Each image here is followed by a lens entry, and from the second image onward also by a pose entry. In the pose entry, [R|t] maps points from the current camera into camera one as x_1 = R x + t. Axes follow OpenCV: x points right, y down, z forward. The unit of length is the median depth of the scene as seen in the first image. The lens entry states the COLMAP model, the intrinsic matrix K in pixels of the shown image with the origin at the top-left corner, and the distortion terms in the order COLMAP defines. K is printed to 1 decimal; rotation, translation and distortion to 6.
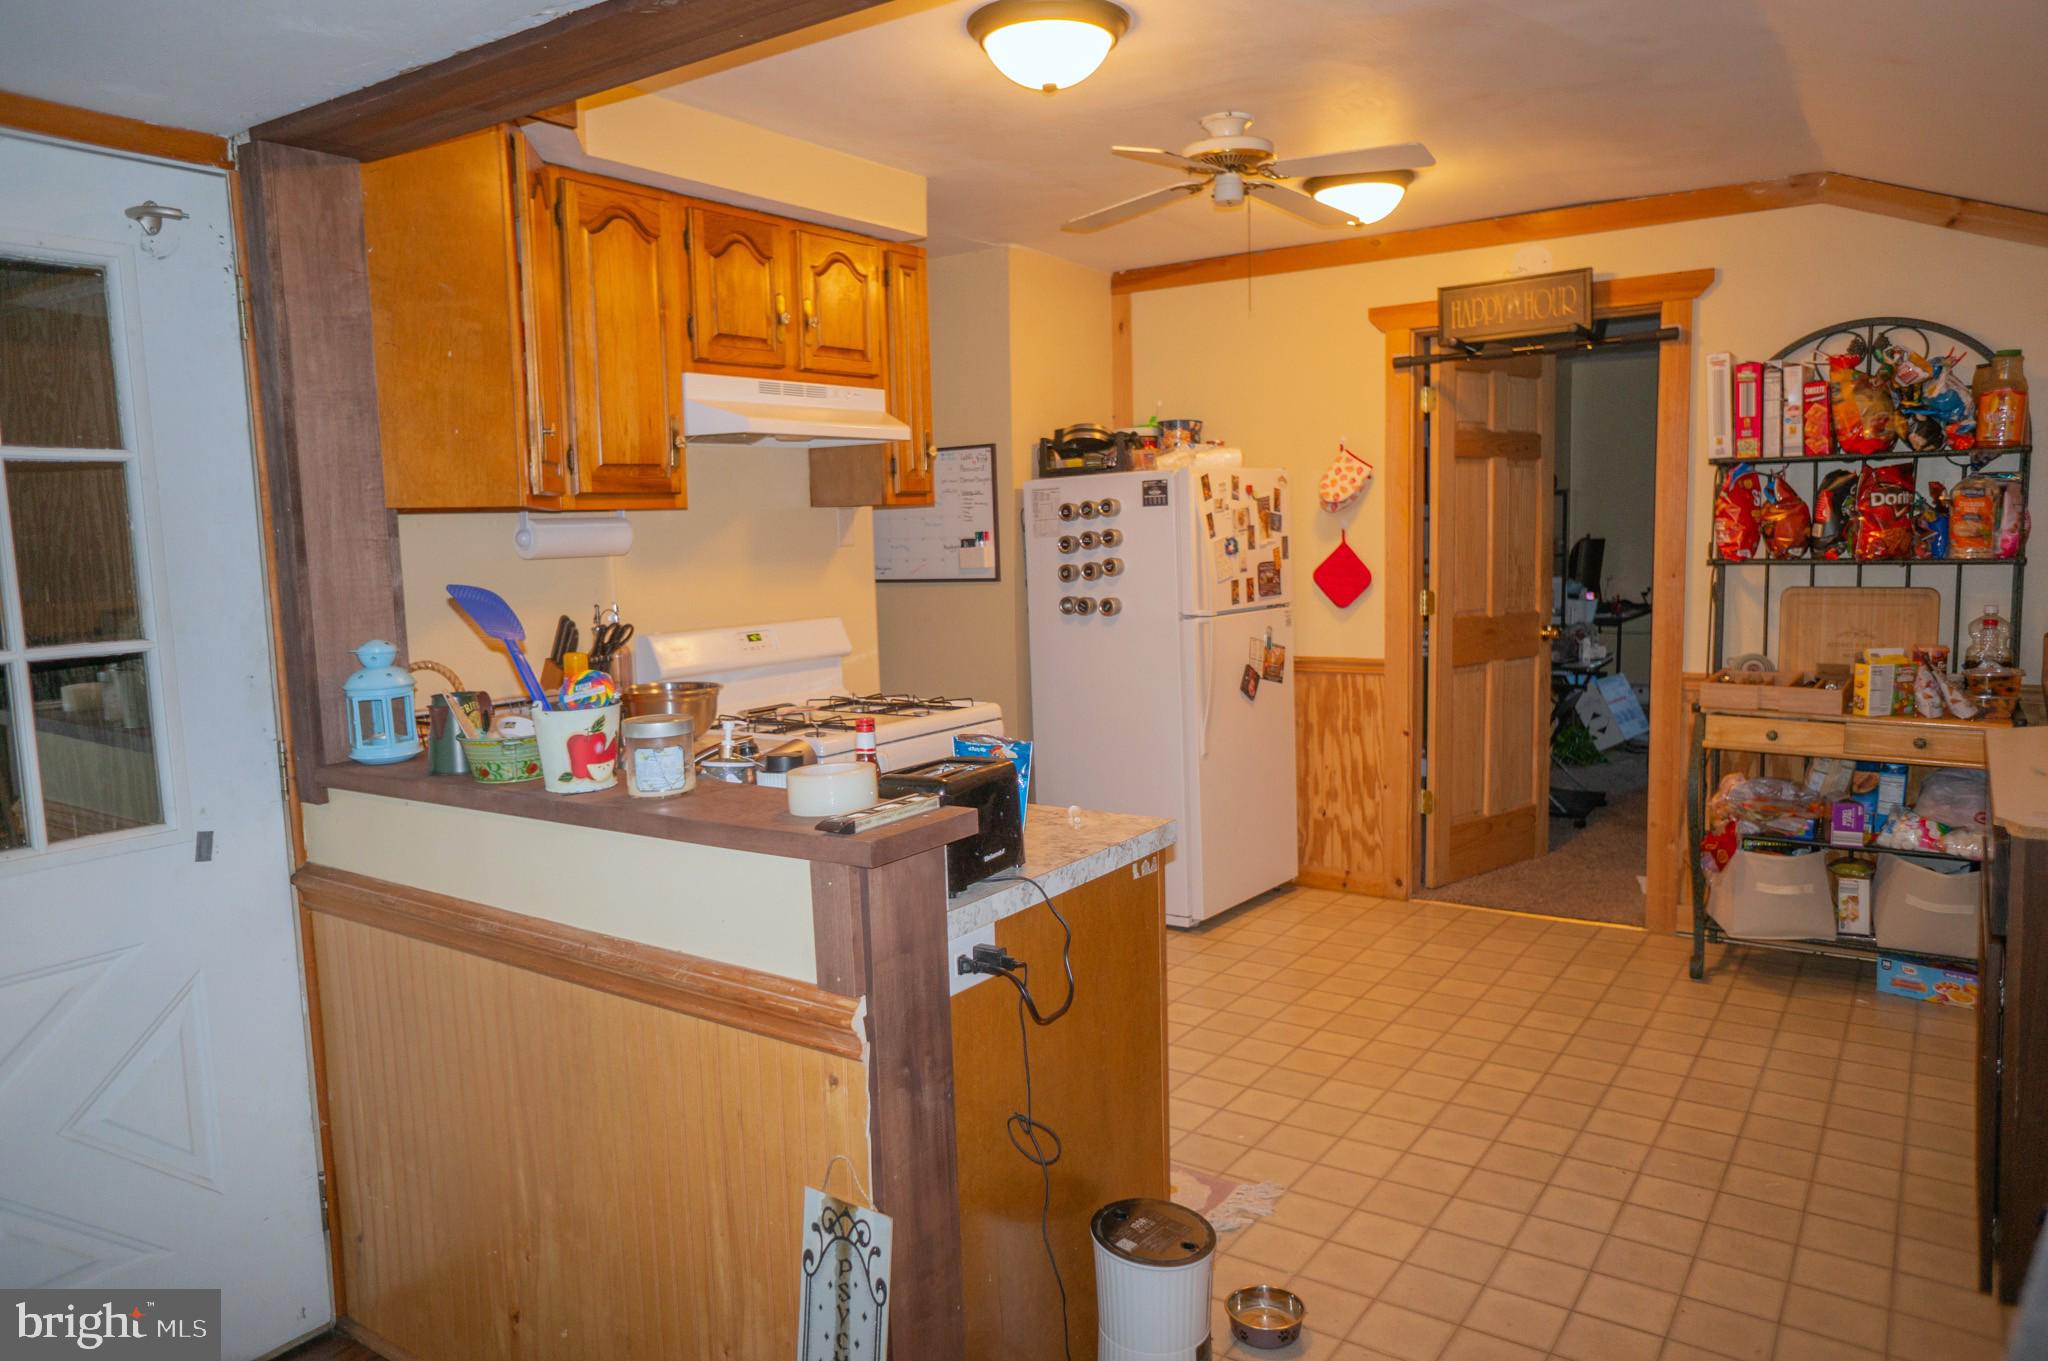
lens RADIAL K [[1396.5, 0, 1023.0], [0, 1396.5, 680.7], [0, 0, 1]] dist [-0.020483, 0.033638]
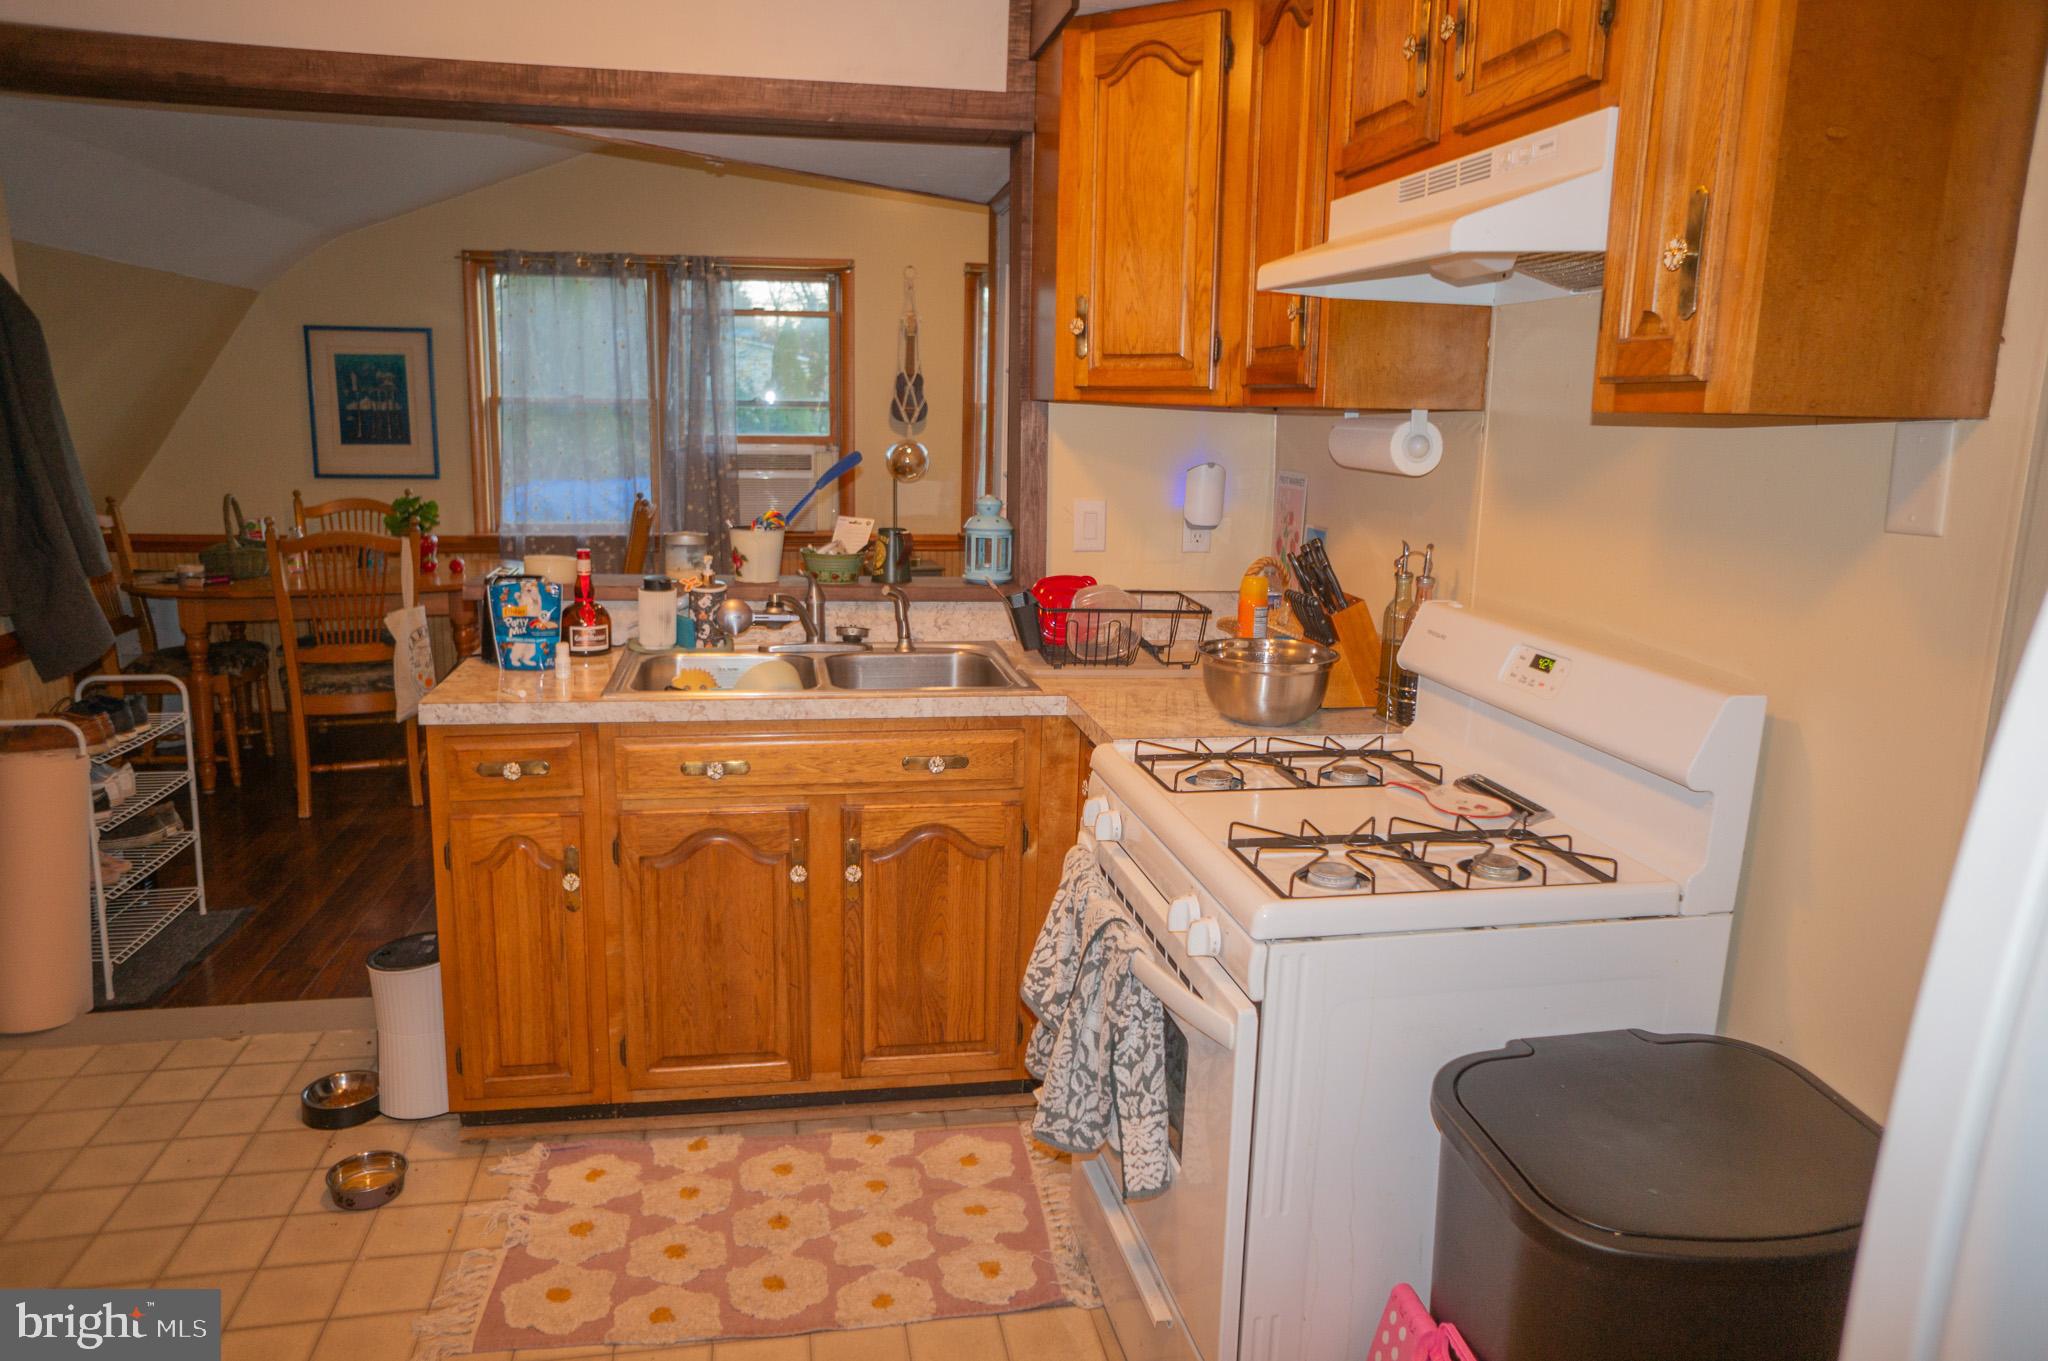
lens RADIAL K [[1396.5, 0, 1018.7], [0, 1396.5, 659.5], [0, 0, 1]] dist [-0.020483, 0.033638]
pose [[-0.706654, 0.141205, -0.693326, 0.290964], [-0.084673, 0.955966, 0.280996, -0.153750], [0.702474, 0.257273, -0.663582, 1.148255]]
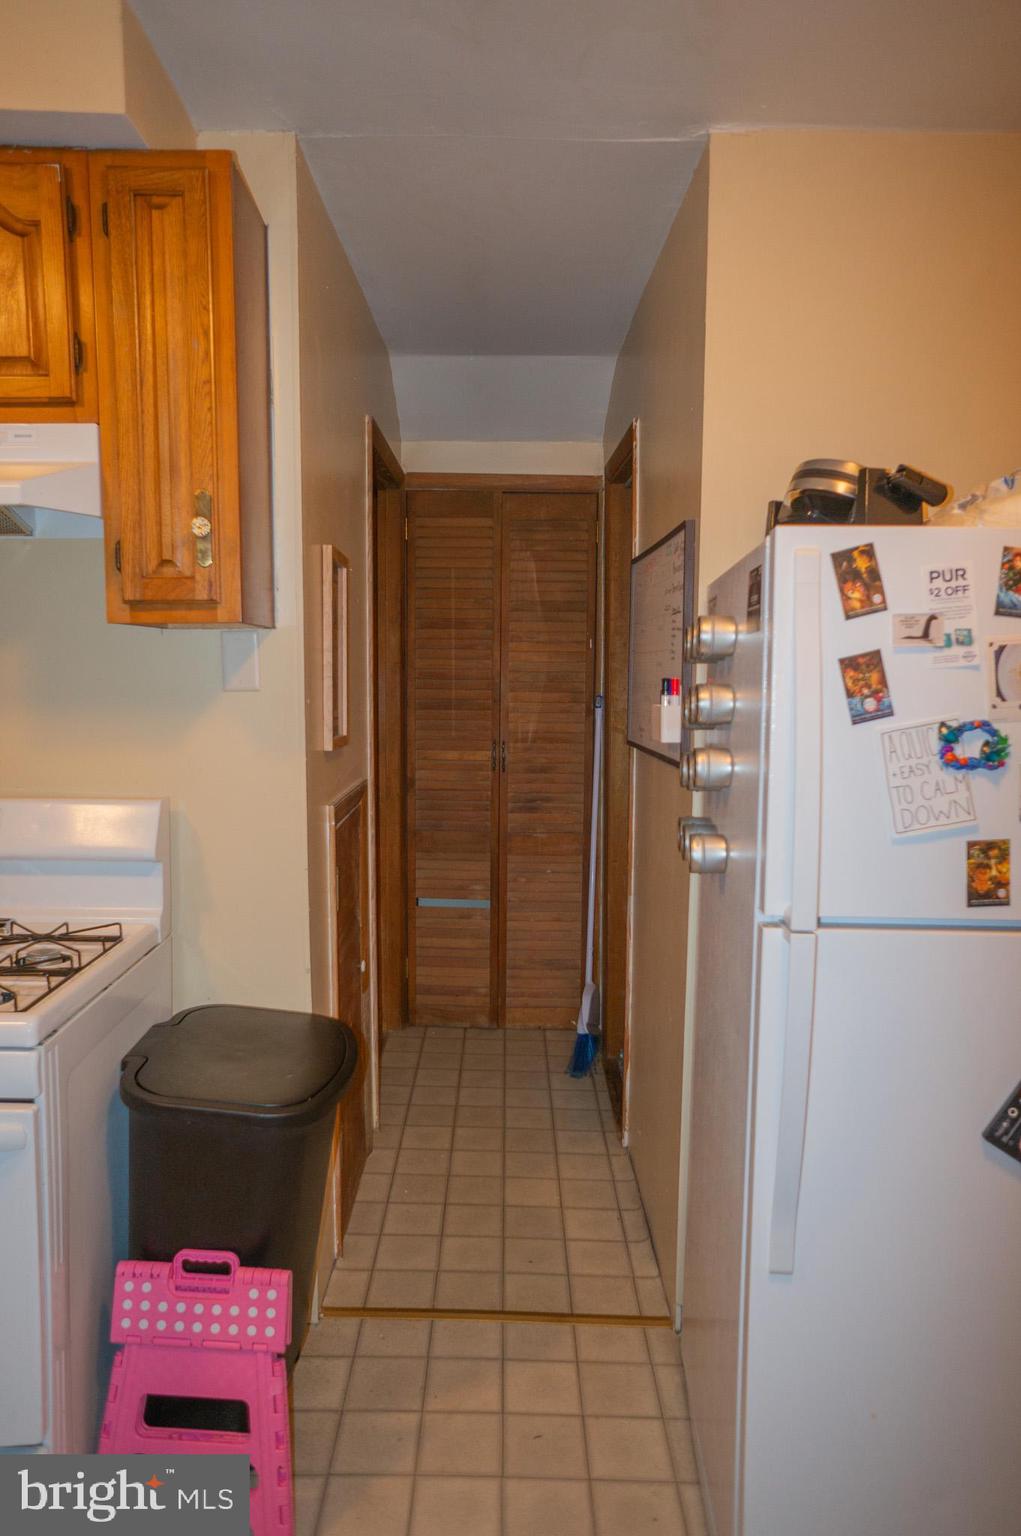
lens RADIAL K [[1047.4, 0, 505.2], [0, 1047.4, 767.8], [0, 0, 1]] dist [-0.020483, 0.033638]
pose [[0.565286, 0.108473, -0.817732, 0.355664], [-0.115270, 0.991977, 0.051902, -0.107185], [0.816802, 0.064921, 0.573254, 0.881722]]
